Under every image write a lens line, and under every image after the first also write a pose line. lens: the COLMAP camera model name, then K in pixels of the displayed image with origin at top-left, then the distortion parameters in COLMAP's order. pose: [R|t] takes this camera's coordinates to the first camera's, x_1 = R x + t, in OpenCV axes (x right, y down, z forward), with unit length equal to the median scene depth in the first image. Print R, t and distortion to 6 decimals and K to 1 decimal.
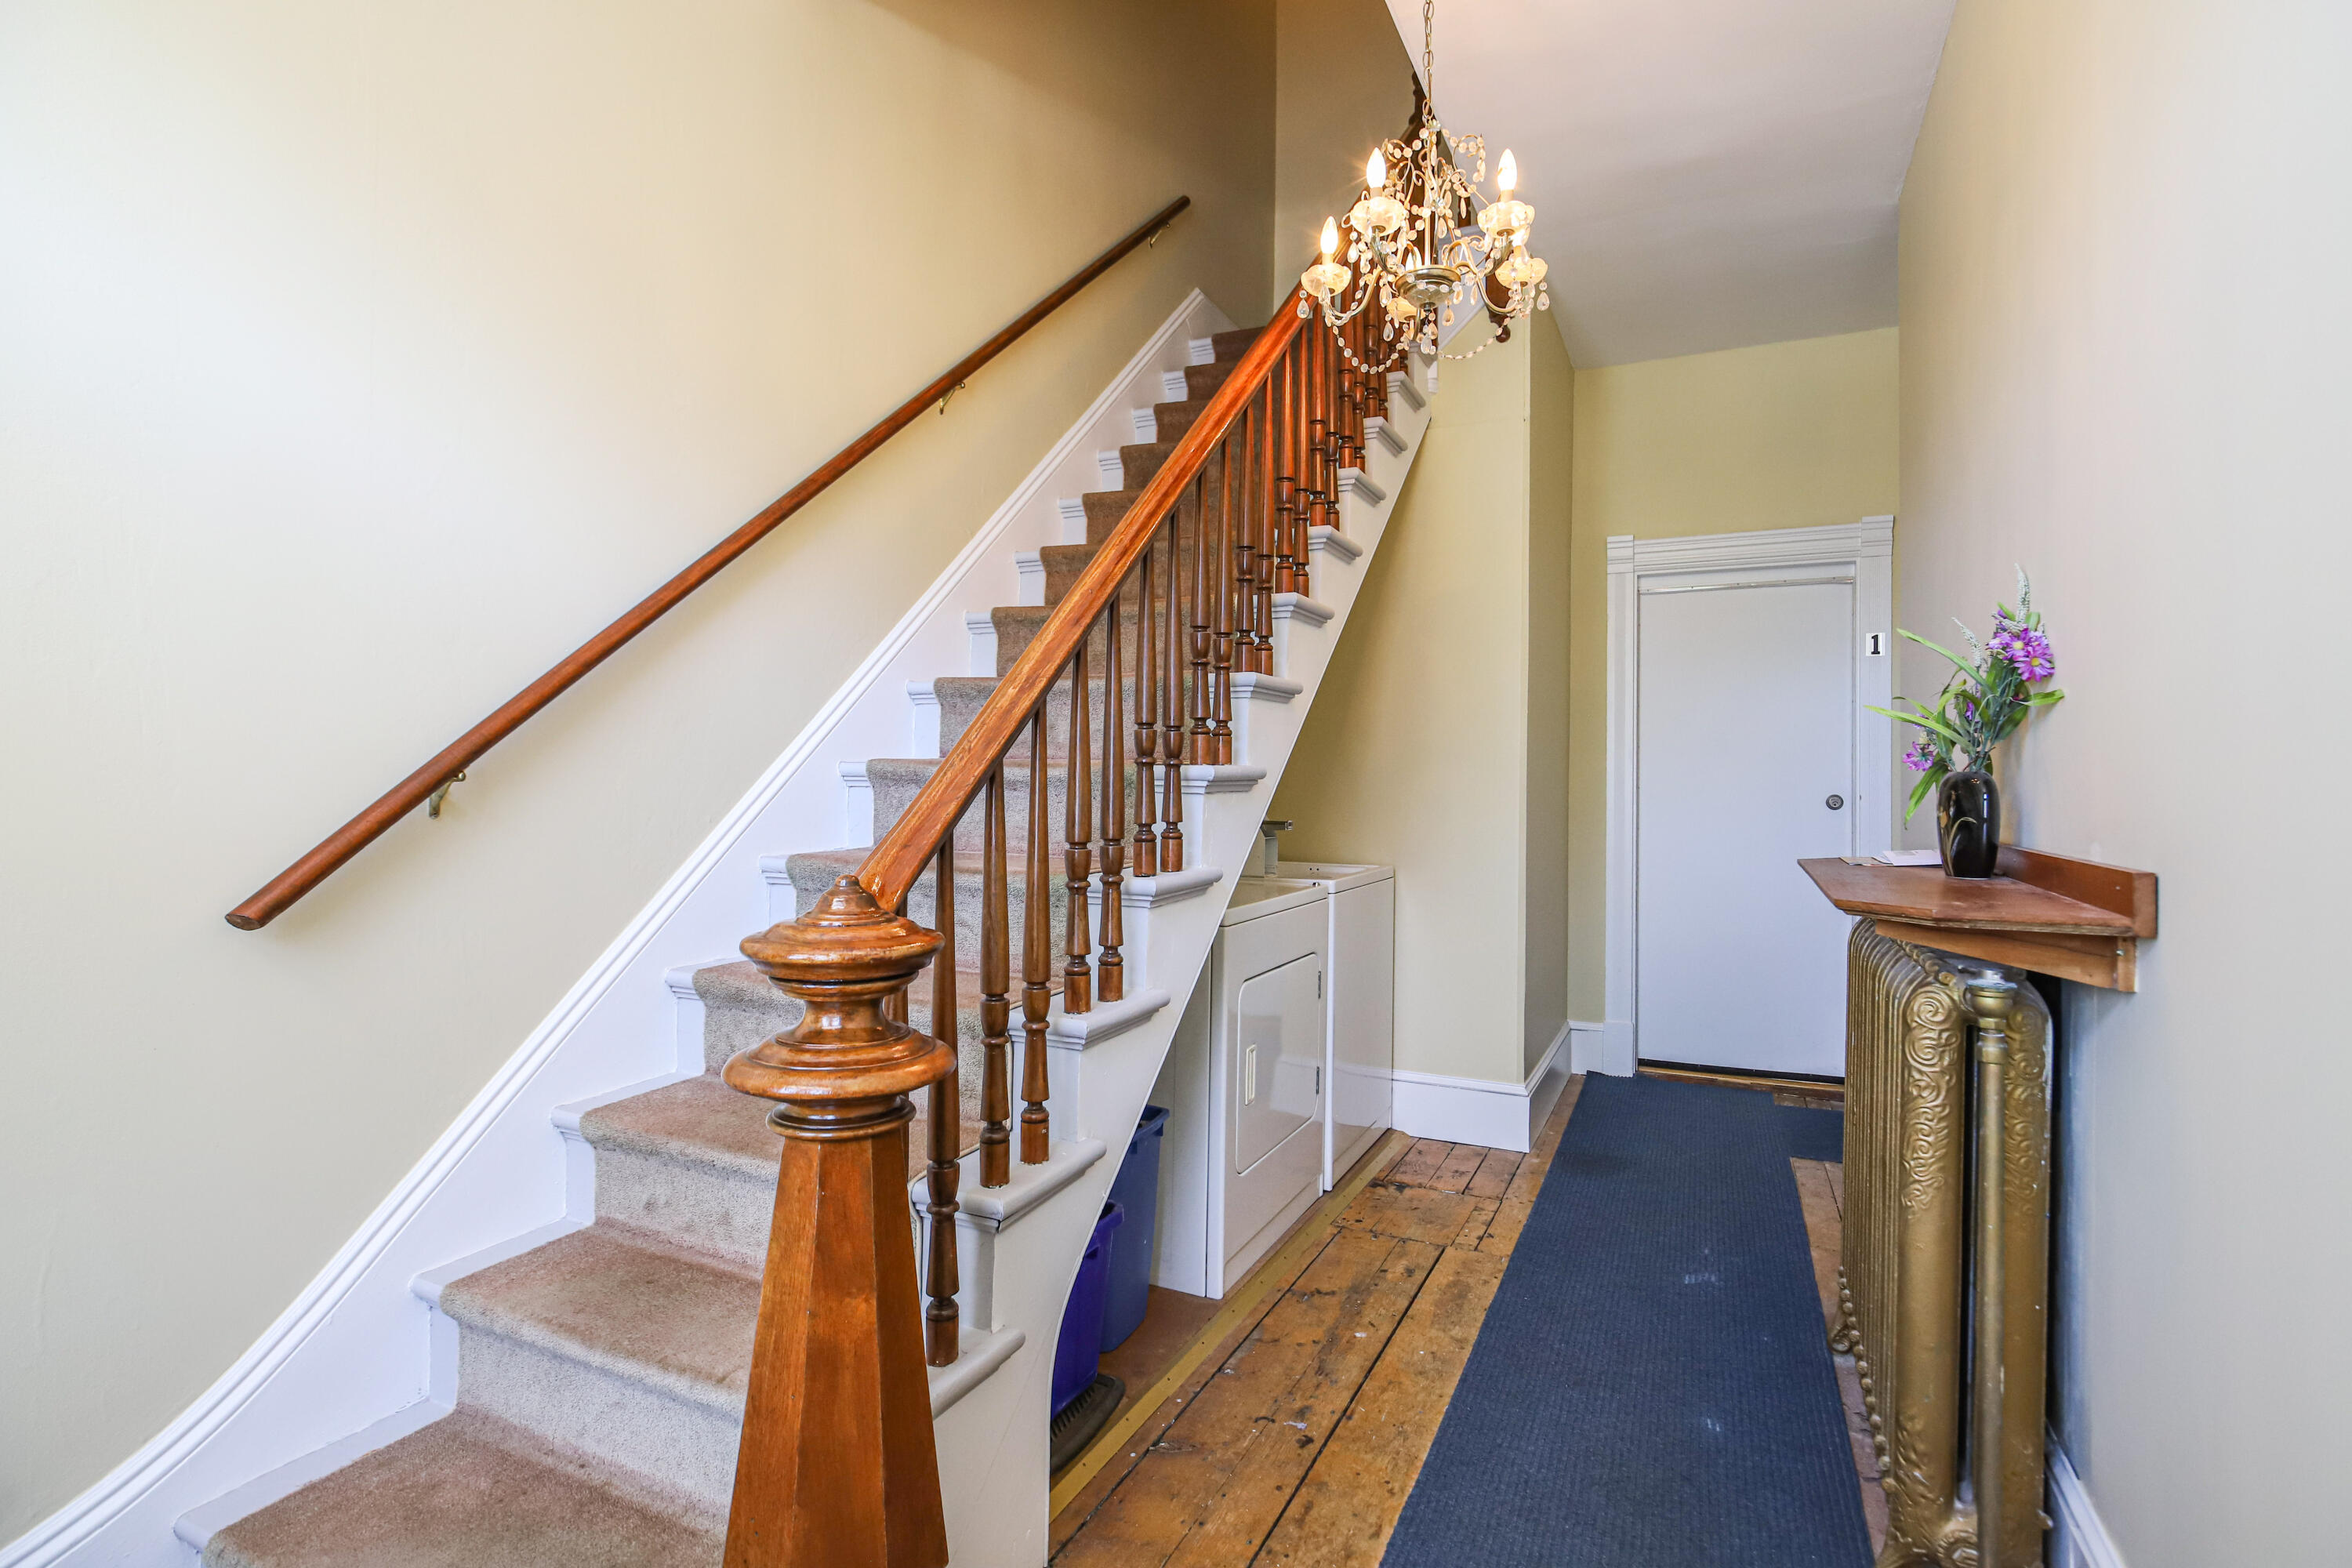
lens RADIAL K [[1137.4, 0, 1187.2], [0, 1137.4, 780.9], [0, 0, 1]] dist [-0.023334, 0.000365]
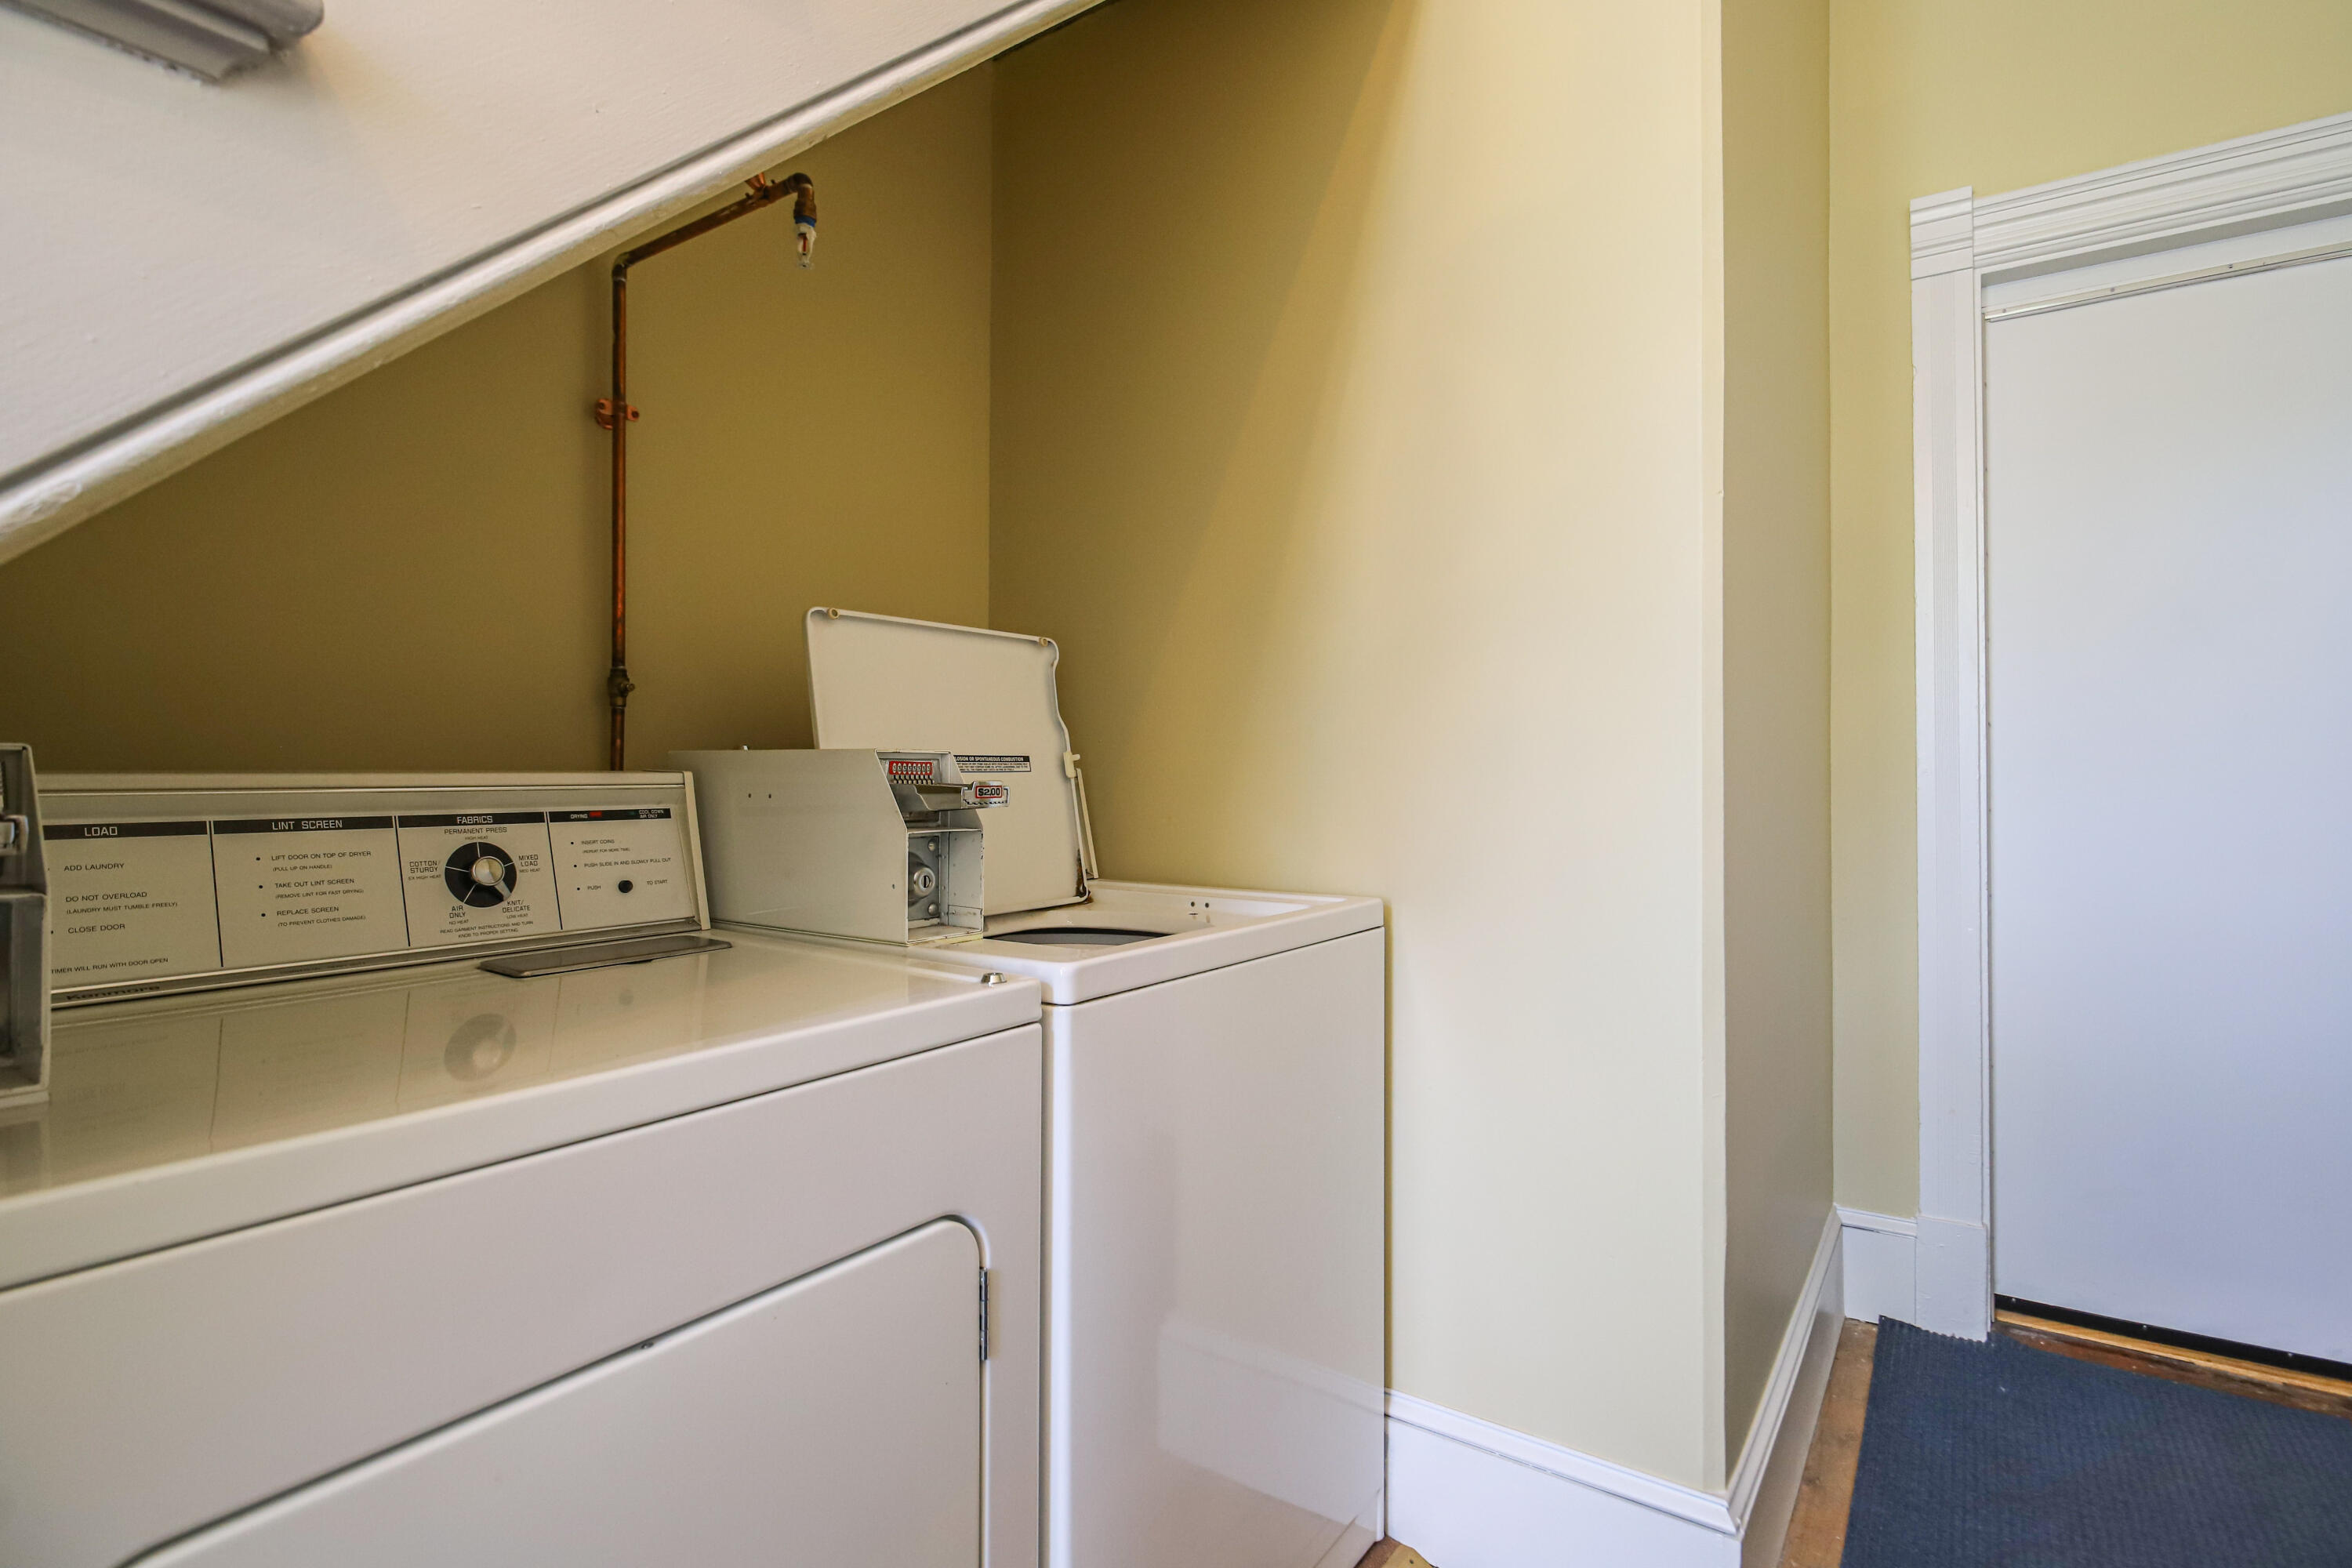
lens RADIAL K [[1137.4, 0, 1167.6], [0, 1137.4, 765.7], [0, 0, 1]] dist [-0.023334, 0.000365]
pose [[0.981160, -0.011057, -0.192882, 0.152681], [0.009329, 0.999908, -0.009866, 0.024446], [0.192974, 0.007881, 0.981172, 0.479995]]
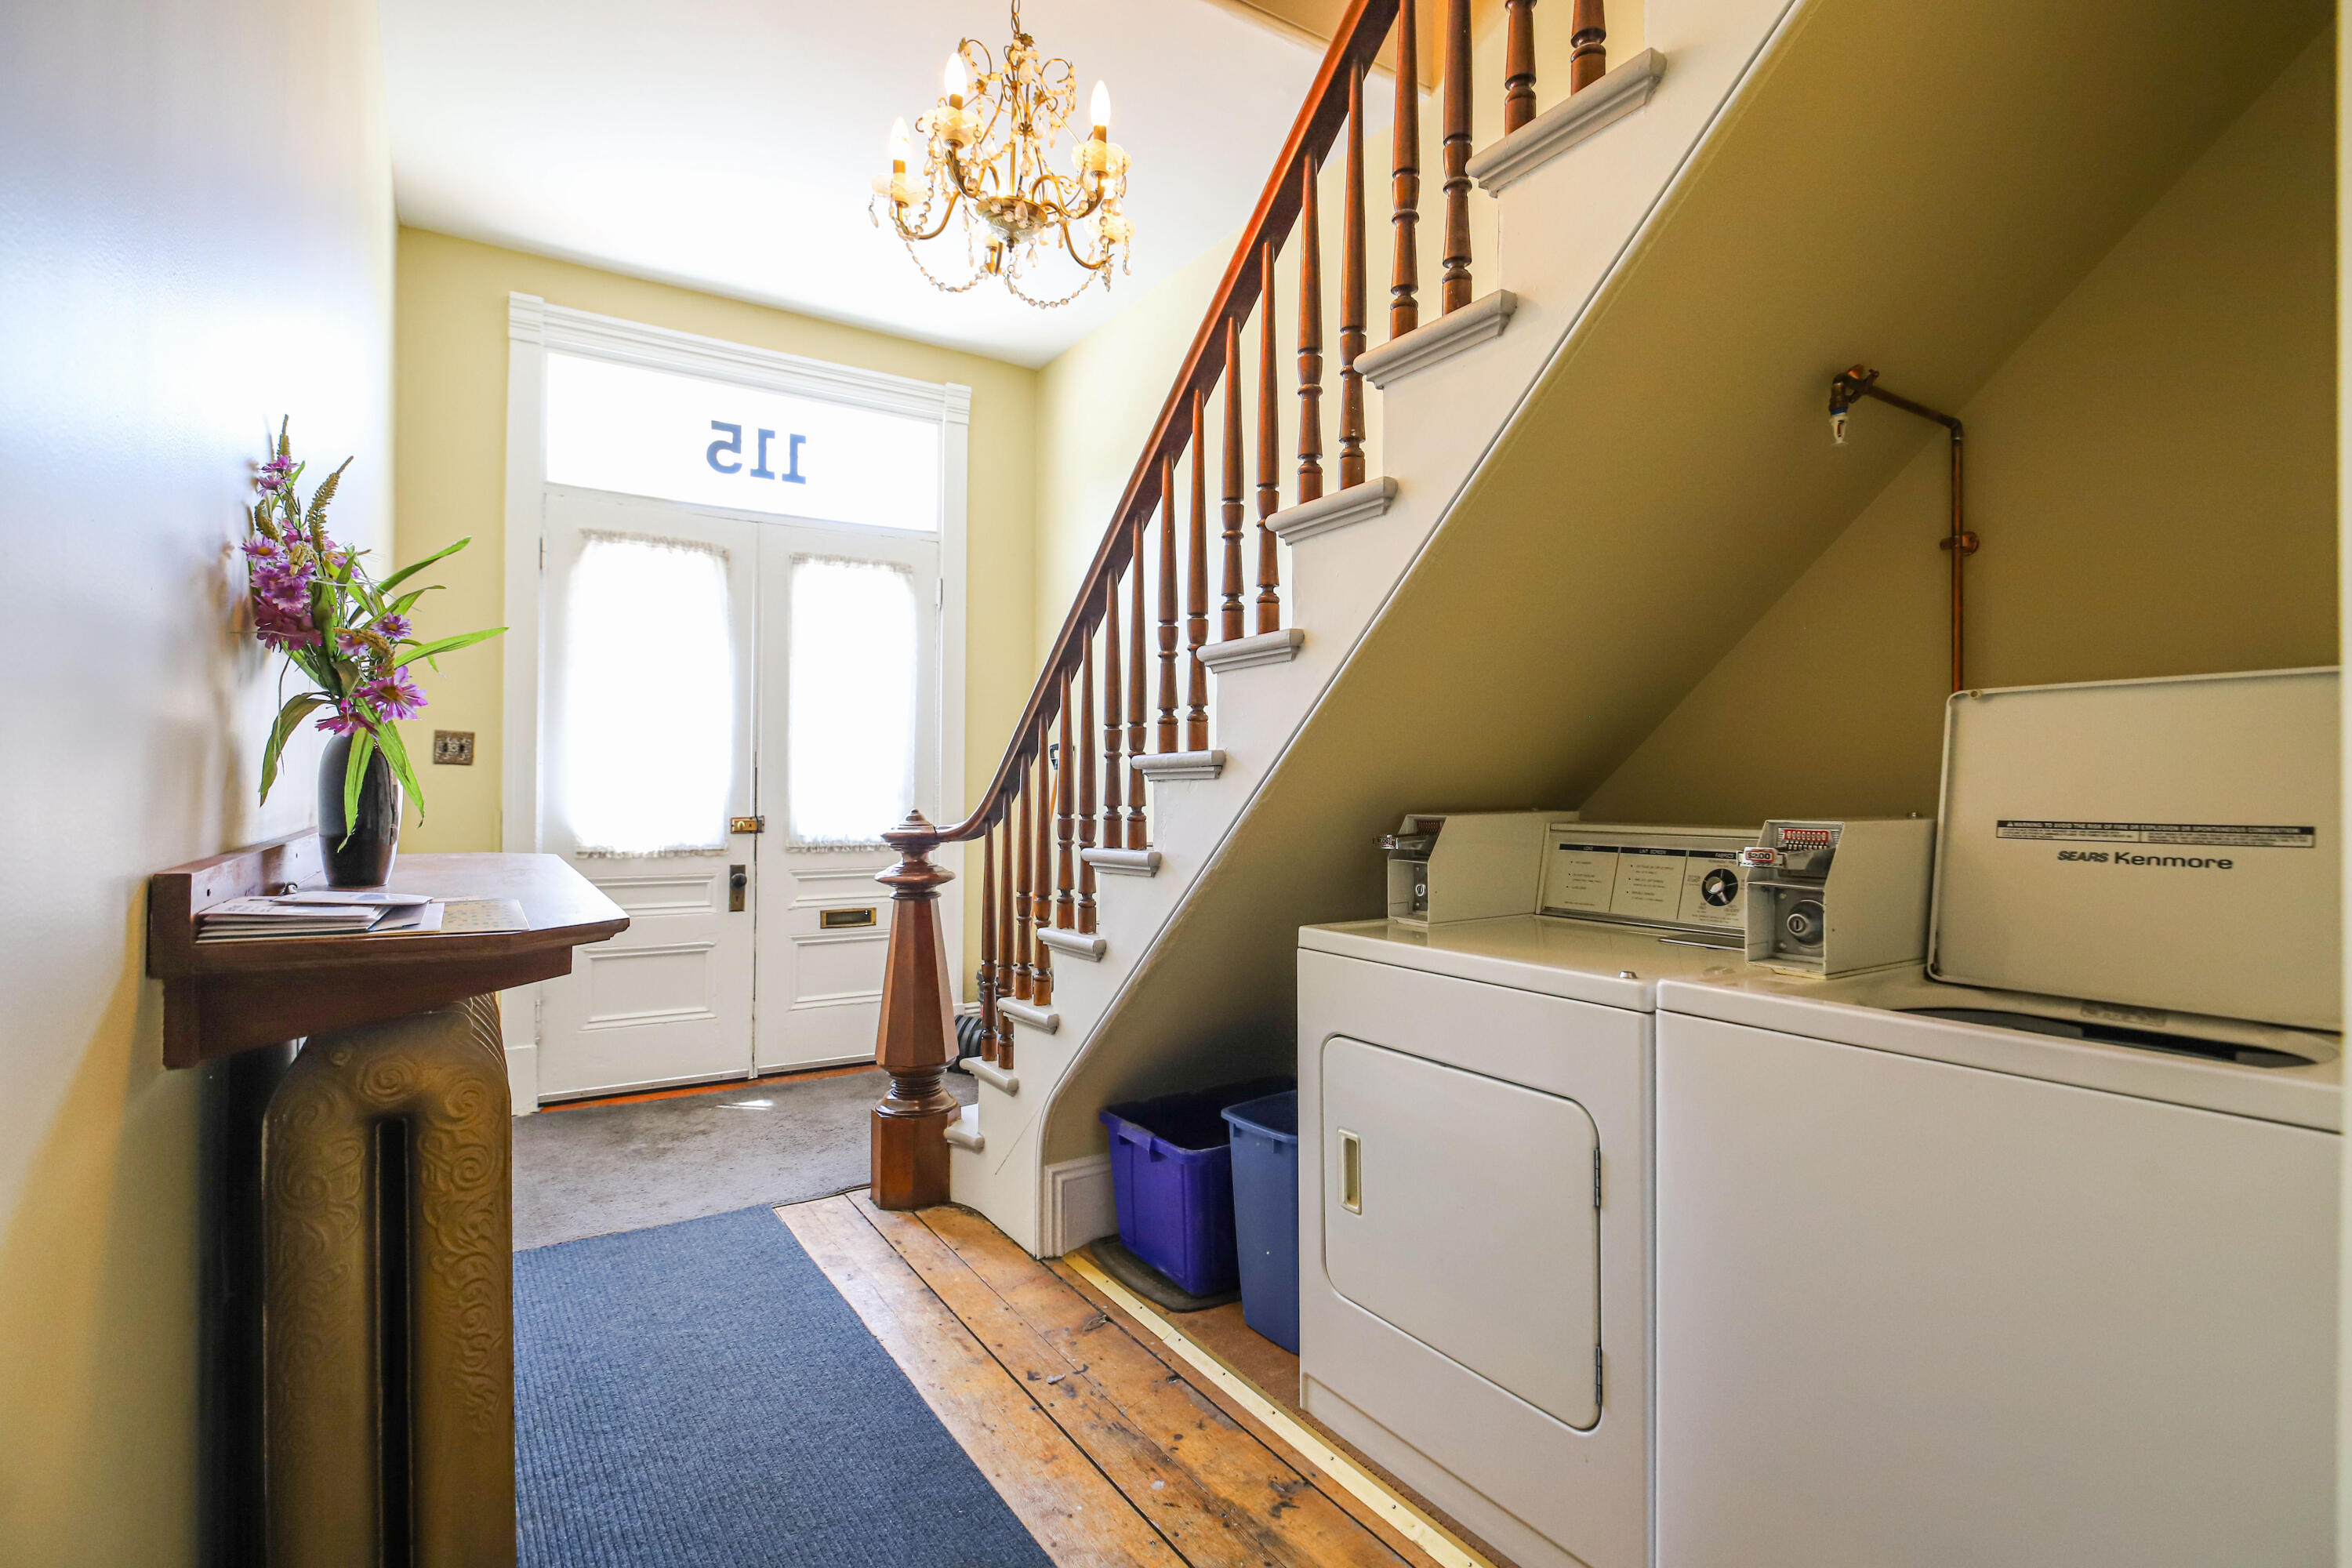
lens RADIAL K [[1137.4, 0, 1181.9], [0, 1137.4, 789.4], [0, 0, 1]] dist [-0.023334, 0.000365]
pose [[-0.533661, -0.017986, -0.845507, 0.409762], [-0.017147, 0.999798, -0.010446, 0.016008], [0.845524, 0.008923, -0.533862, 0.730695]]
